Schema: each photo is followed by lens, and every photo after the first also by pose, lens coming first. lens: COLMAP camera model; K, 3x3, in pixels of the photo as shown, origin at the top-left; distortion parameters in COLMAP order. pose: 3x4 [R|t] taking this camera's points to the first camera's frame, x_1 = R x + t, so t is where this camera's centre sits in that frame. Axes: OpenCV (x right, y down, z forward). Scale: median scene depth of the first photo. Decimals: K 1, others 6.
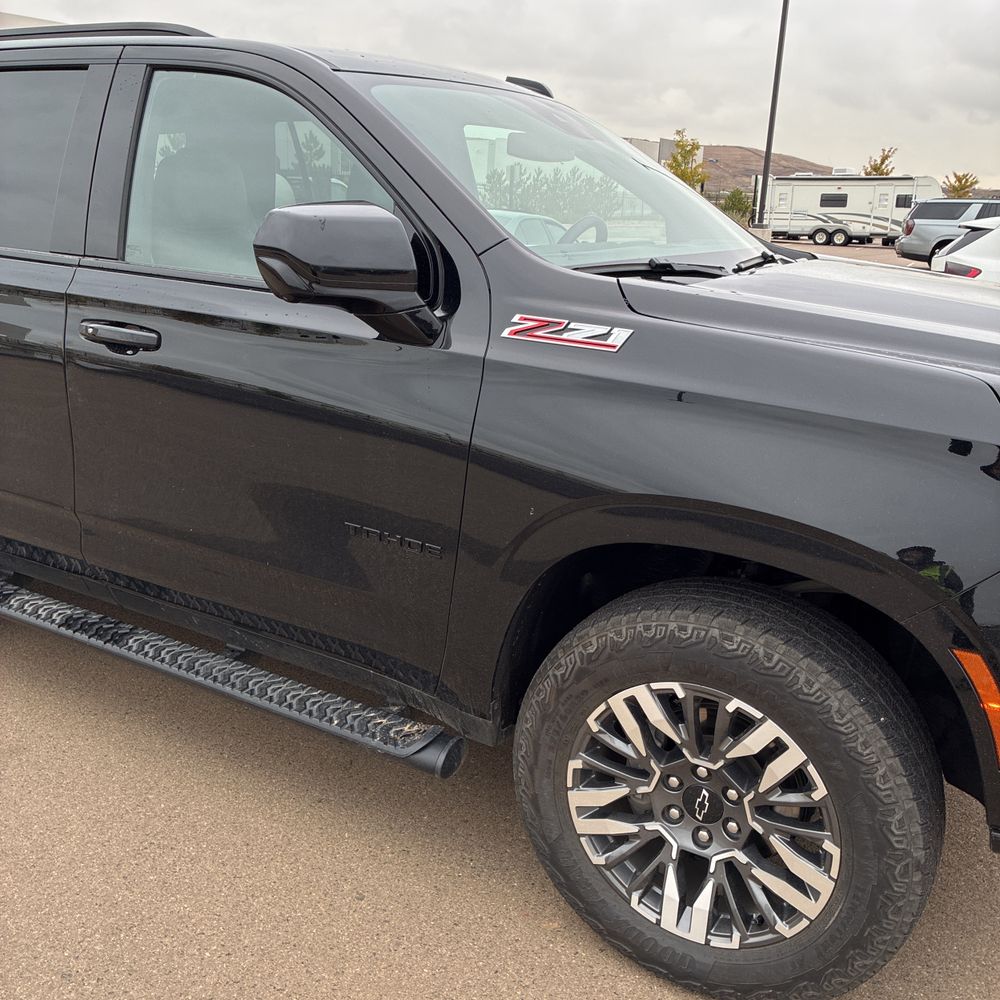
lens RADIAL K [[1002.8, 0, 496.4], [0, 1002.8, 504.0], [0, 0, 1]] dist [0.013331, 0.016376]
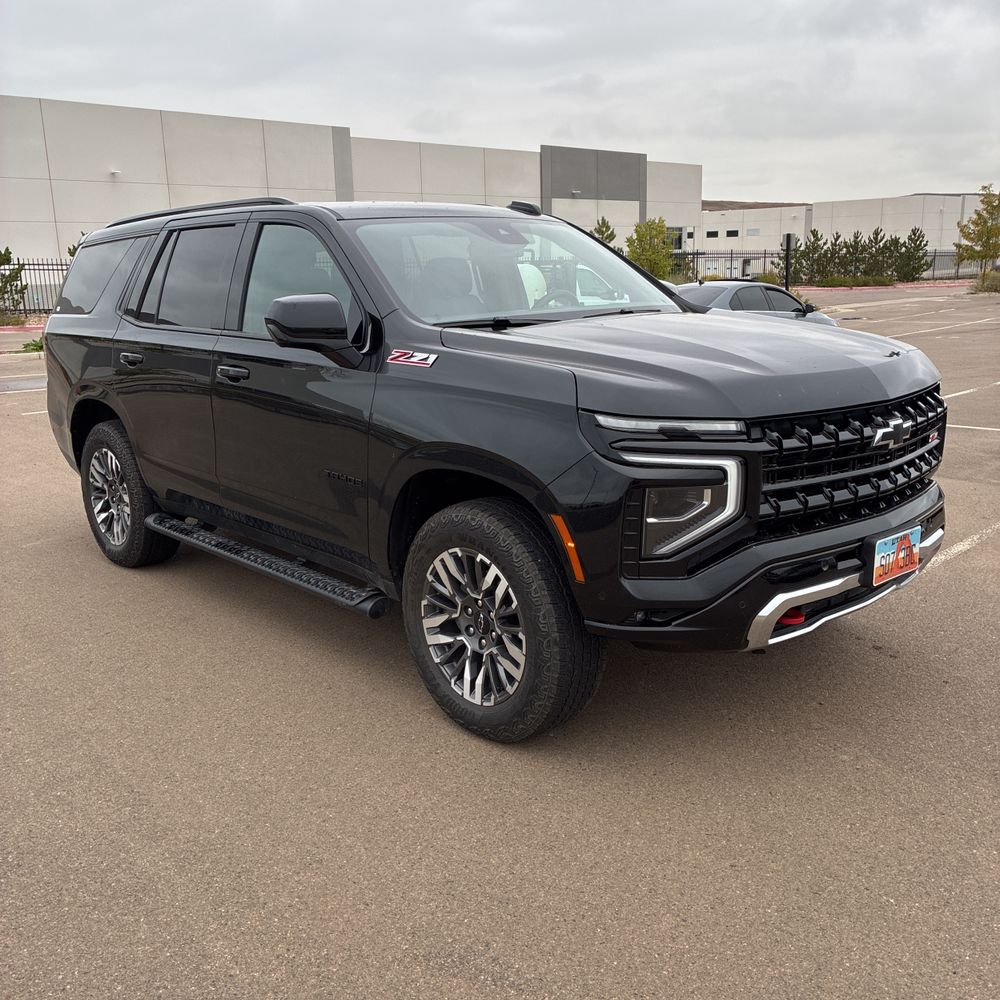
lens RADIAL K [[1002.0, 0, 502.1], [0, 1002.0, 496.8], [0, 0, 1]] dist [0.032797, -0.025103]
pose [[0.954356, 0.011124, -0.298464, 0.748861], [-0.034224, 0.996797, -0.072283, 0.202450], [0.296704, 0.079198, 0.951680, -0.658678]]
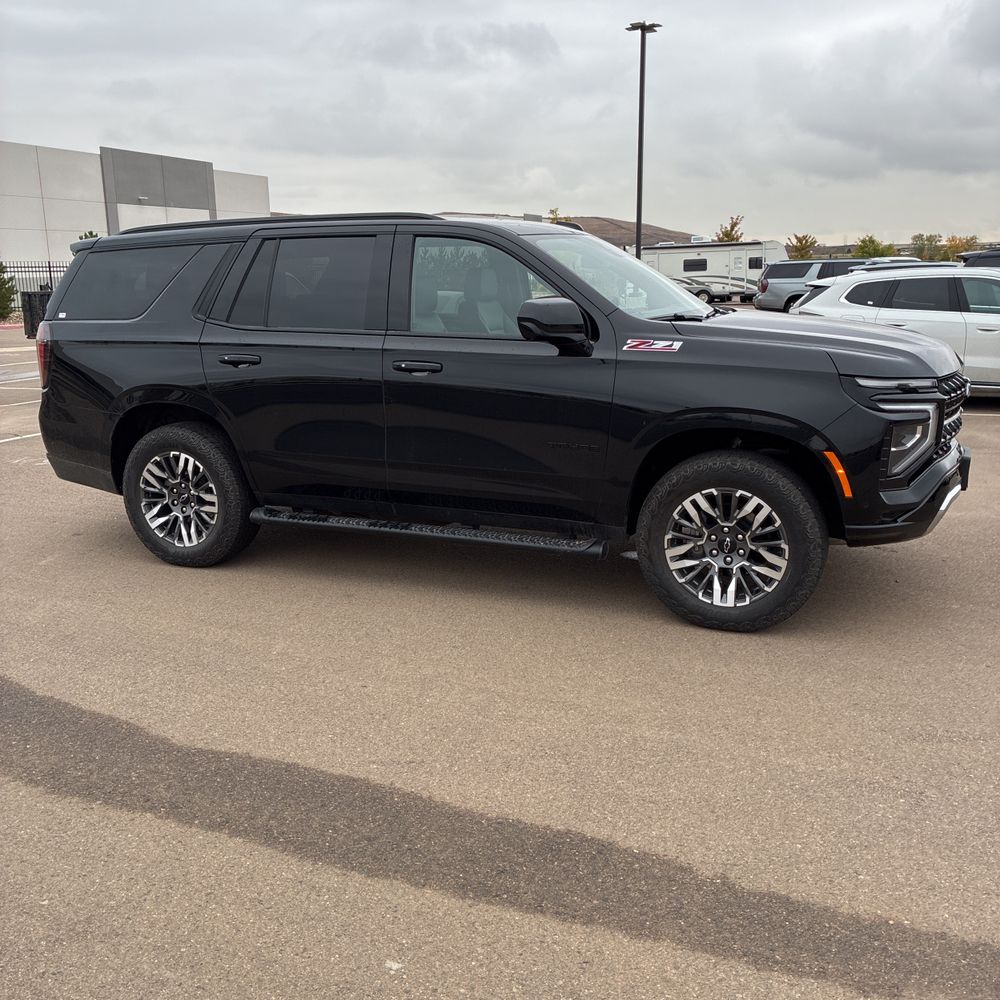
lens RADIAL K [[993.4, 0, 493.9], [0, 993.4, 492.4], [0, 0, 1]] dist [0.068799, -0.088934]
pose [[0.991206, -0.074445, 0.109399, -0.556704], [0.082937, 0.993710, -0.075243, 0.303104], [-0.103110, 0.083654, 0.991146, -1.198618]]
